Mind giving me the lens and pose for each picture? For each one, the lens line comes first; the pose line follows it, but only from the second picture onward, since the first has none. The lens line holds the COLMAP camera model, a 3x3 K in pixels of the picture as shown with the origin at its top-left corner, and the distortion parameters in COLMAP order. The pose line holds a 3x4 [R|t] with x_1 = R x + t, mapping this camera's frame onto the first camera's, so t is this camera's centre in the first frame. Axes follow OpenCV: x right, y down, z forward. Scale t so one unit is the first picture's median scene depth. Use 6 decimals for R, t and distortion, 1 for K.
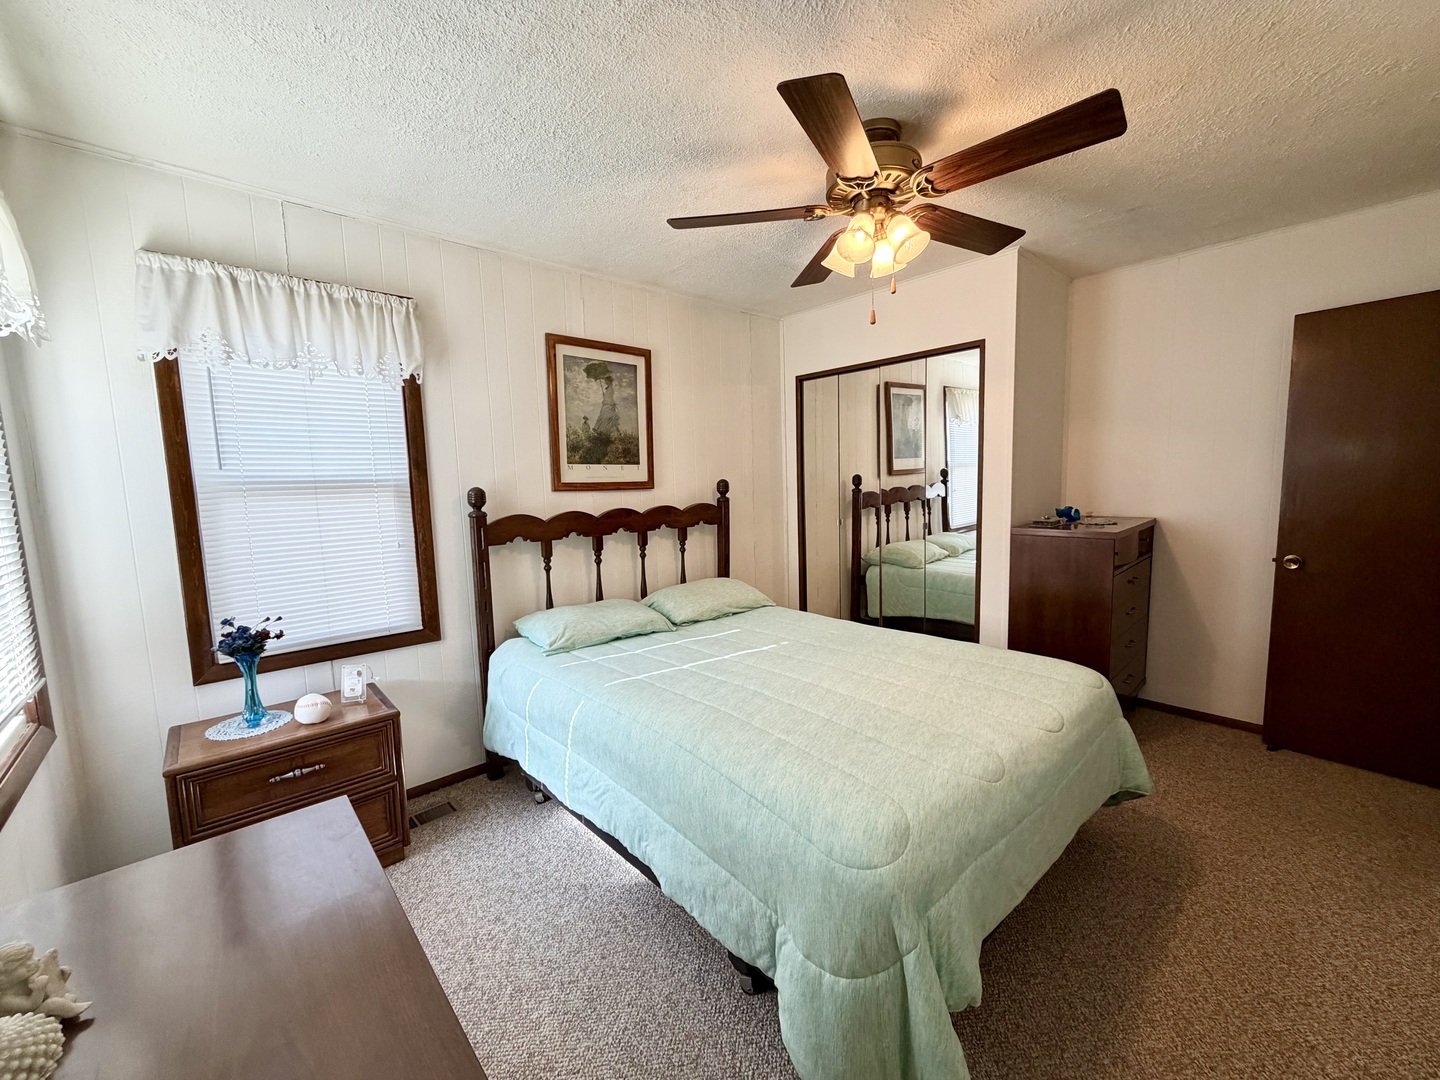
lens RADIAL K [[571.2, 0, 720.0], [0, 571.2, 540.0], [0, 0, 1]] dist [-0.000669, -0.000171]
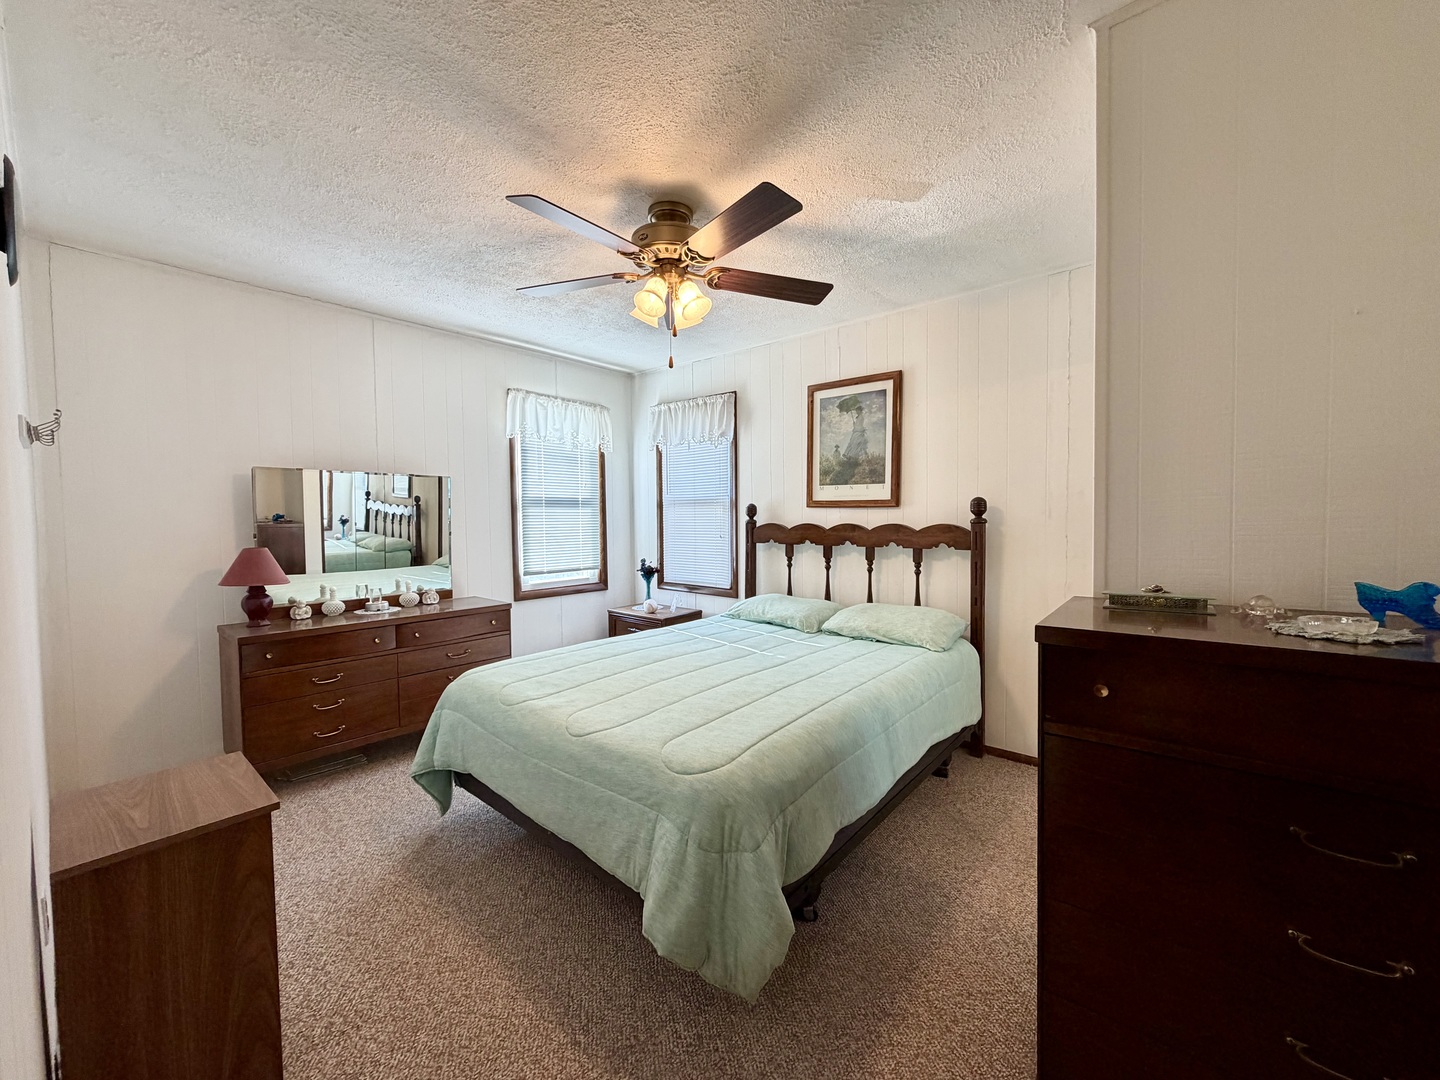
lens RADIAL K [[571.2, 0, 720.0], [0, 571.2, 540.0], [0, 0, 1]] dist [-0.000669, -0.000171]
pose [[0.131487, 0.099980, -0.986263, 0.923434], [-0.072876, 0.993184, 0.090966, -0.109022], [0.988636, 0.059914, 0.137877, 0.598862]]
